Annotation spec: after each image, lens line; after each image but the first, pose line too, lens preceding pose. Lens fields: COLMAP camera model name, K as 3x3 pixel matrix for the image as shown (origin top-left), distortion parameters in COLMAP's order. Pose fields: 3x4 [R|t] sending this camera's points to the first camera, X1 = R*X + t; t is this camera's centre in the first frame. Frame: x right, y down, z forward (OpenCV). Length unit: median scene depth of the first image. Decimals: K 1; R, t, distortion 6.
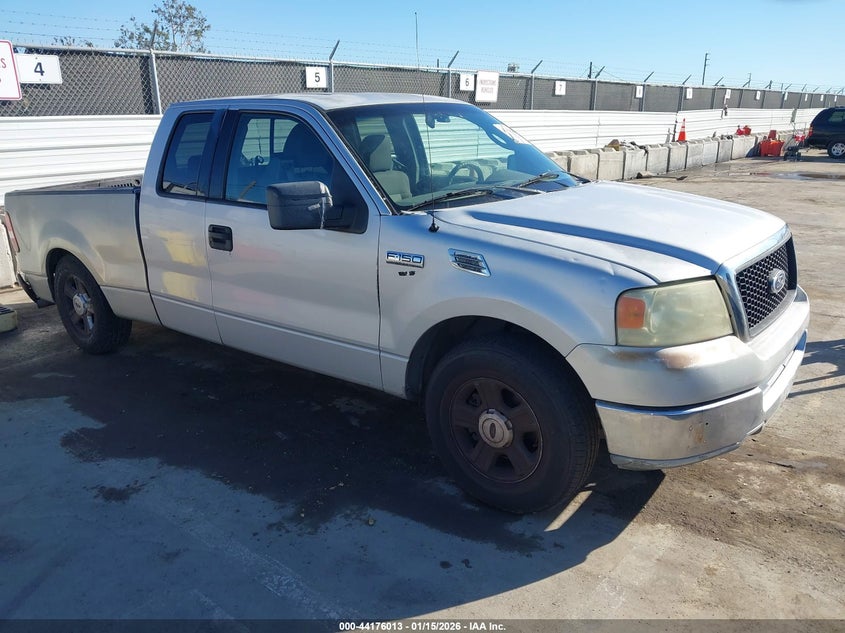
lens RADIAL K [[656.4, 0, 425.1], [0, 656.4, 314.1], [0, 0, 1]] dist [0.011000, -0.007169]
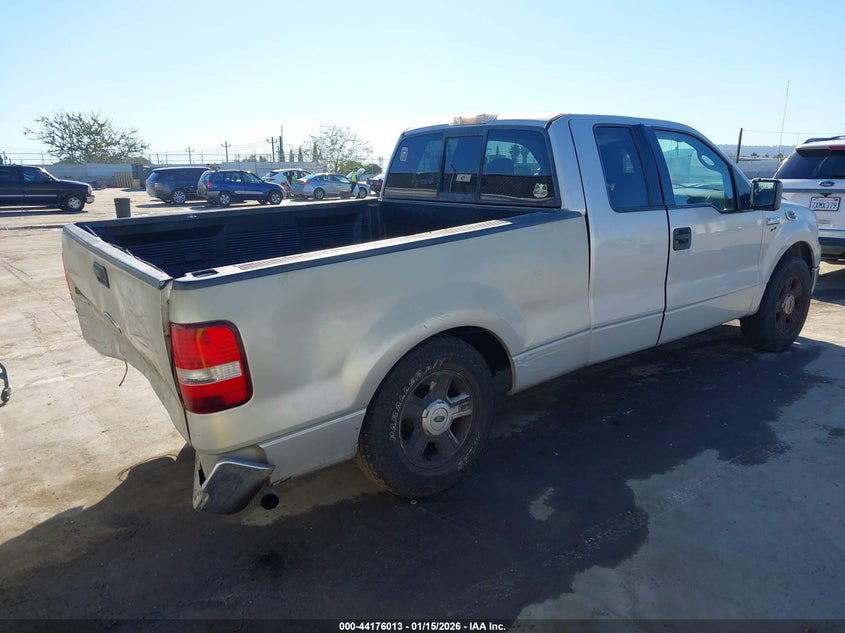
lens RADIAL K [[656.4, 0, 426.8], [0, 656.4, 318.1], [0, 0, 1]] dist [0.011000, -0.007169]
pose [[0.225181, -0.196560, 0.954284, -1.462461], [0.278894, 0.951459, 0.130167, -0.246878], [-0.933548, 0.236833, 0.269070, 1.101099]]
